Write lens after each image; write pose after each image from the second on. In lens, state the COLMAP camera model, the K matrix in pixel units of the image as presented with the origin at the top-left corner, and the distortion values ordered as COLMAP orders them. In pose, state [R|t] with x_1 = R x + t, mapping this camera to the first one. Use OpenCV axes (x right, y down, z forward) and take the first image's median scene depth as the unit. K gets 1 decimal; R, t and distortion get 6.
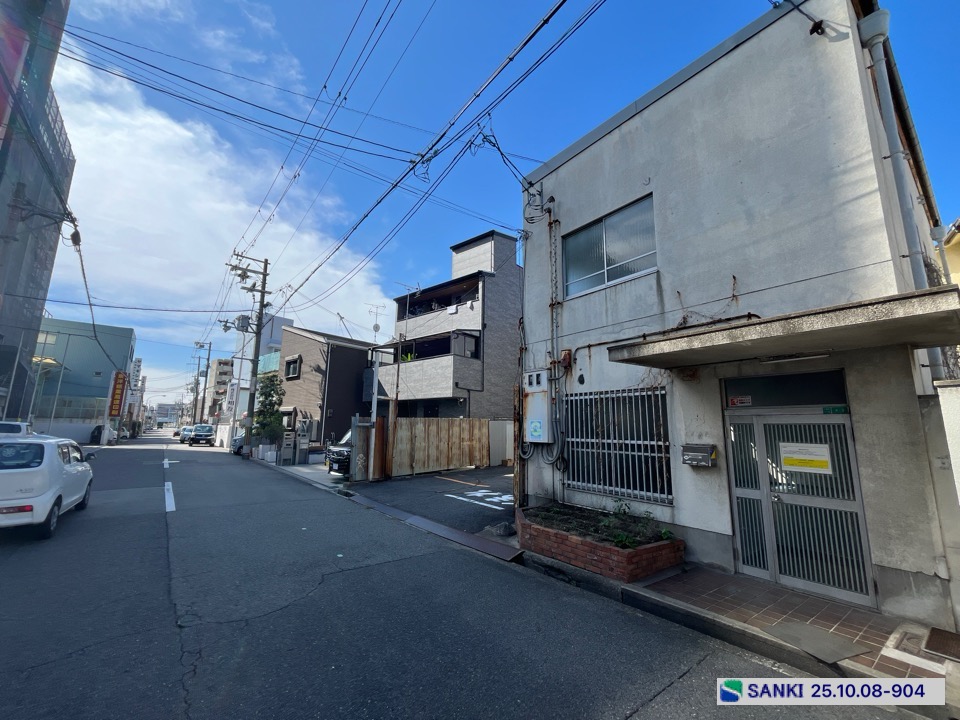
lens RADIAL K [[389.4, 0, 477.0], [0, 389.4, 360.7], [0, 0, 1]] dist [-0.002365, -0.000150]
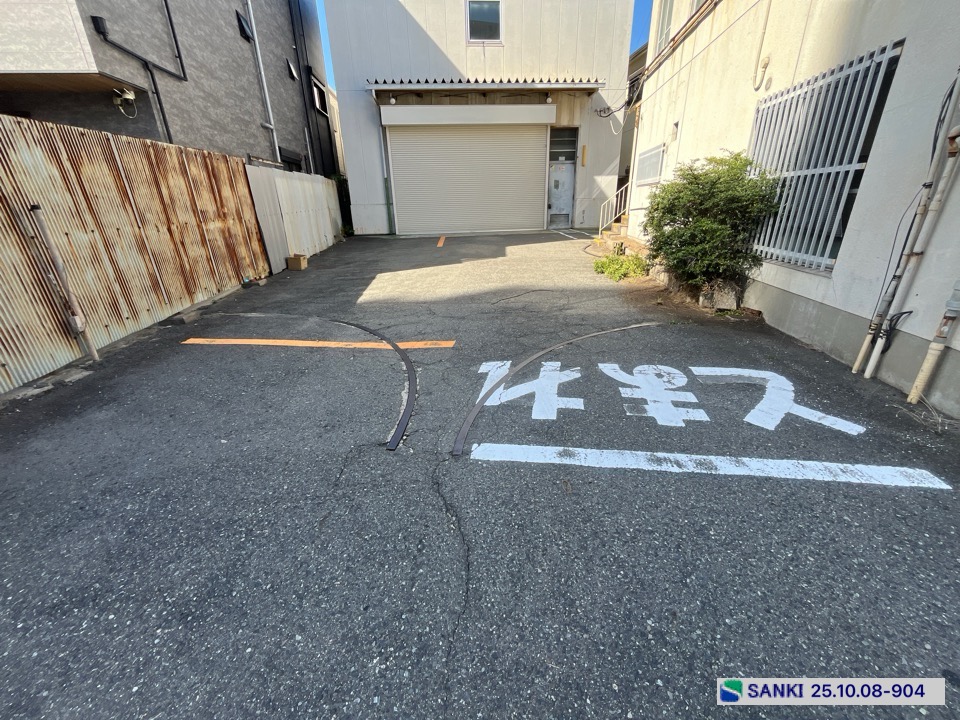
lens RADIAL K [[390.2, 0, 476.9], [0, 390.2, 360.0], [0, 0, 1]] dist [-0.001768, -0.000341]
pose [[0.696581, -0.296966, 0.653136, -0.299689], [-0.090293, 0.866800, 0.490413, 0.272586], [-0.711774, -0.400586, 0.576982, 1.281228]]
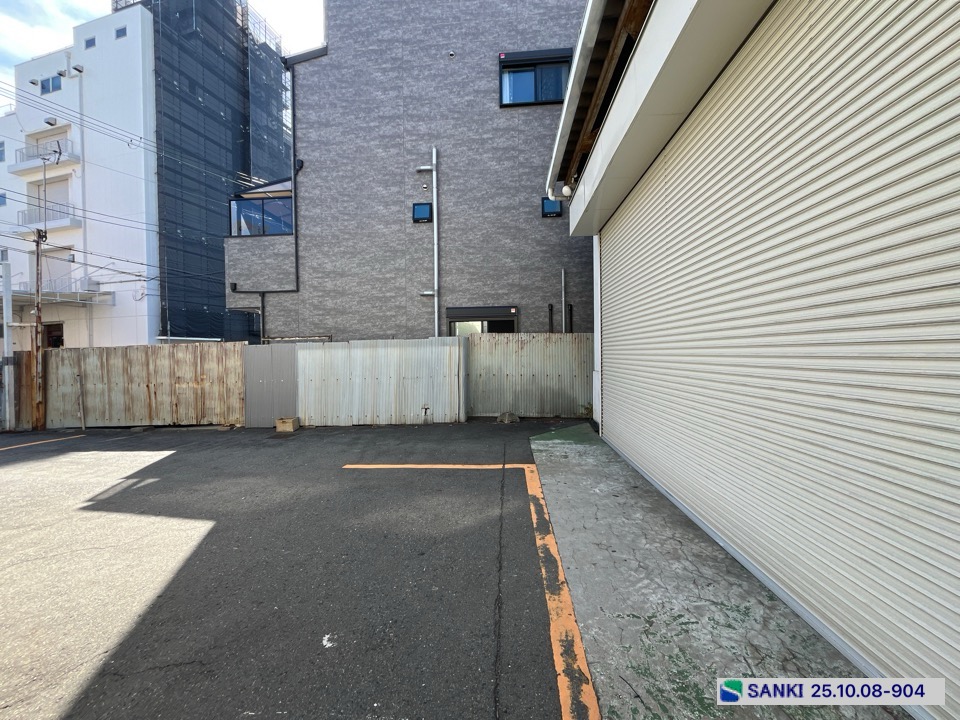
lens RADIAL K [[389.4, 0, 477.0], [0, 389.4, 360.7], [0, 0, 1]] dist [-0.002365, -0.000150]
pose [[0.582172, -0.008313, -0.813023, 1.606563], [0.163783, 0.980649, 0.107250, 0.416855], [0.796399, -0.195597, 0.572268, 2.314110]]
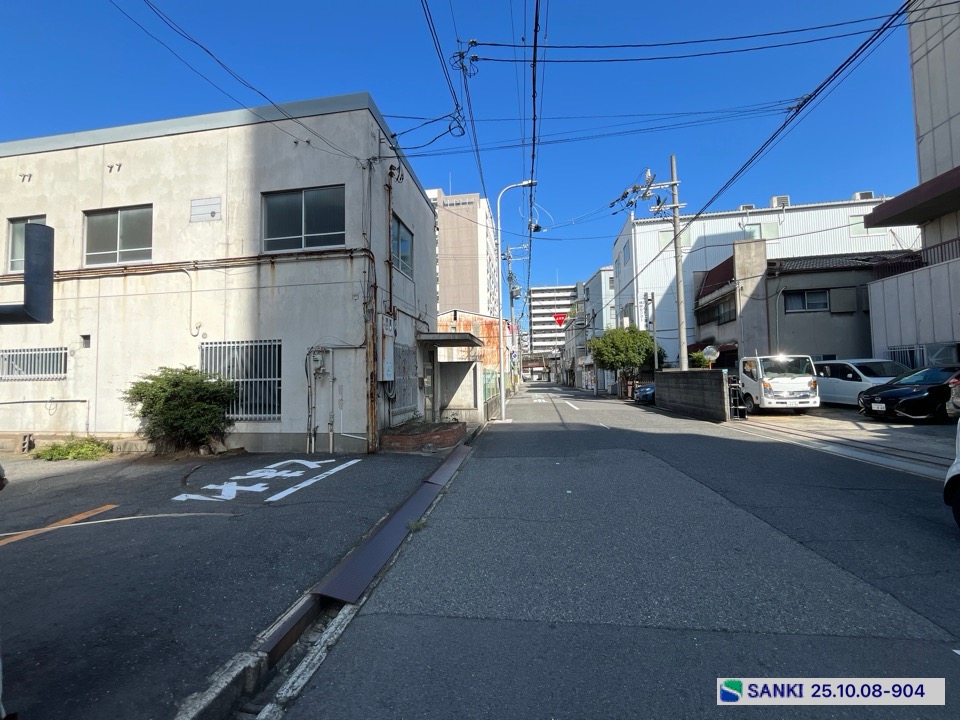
lens RADIAL K [[389.4, 0, 477.0], [0, 389.4, 360.7], [0, 0, 1]] dist [-0.002365, -0.000150]
pose [[-0.699996, 0.030669, 0.713488, -0.871774], [-0.115184, 0.981148, -0.155180, 0.317116], [-0.704796, -0.190808, -0.683267, 1.699644]]
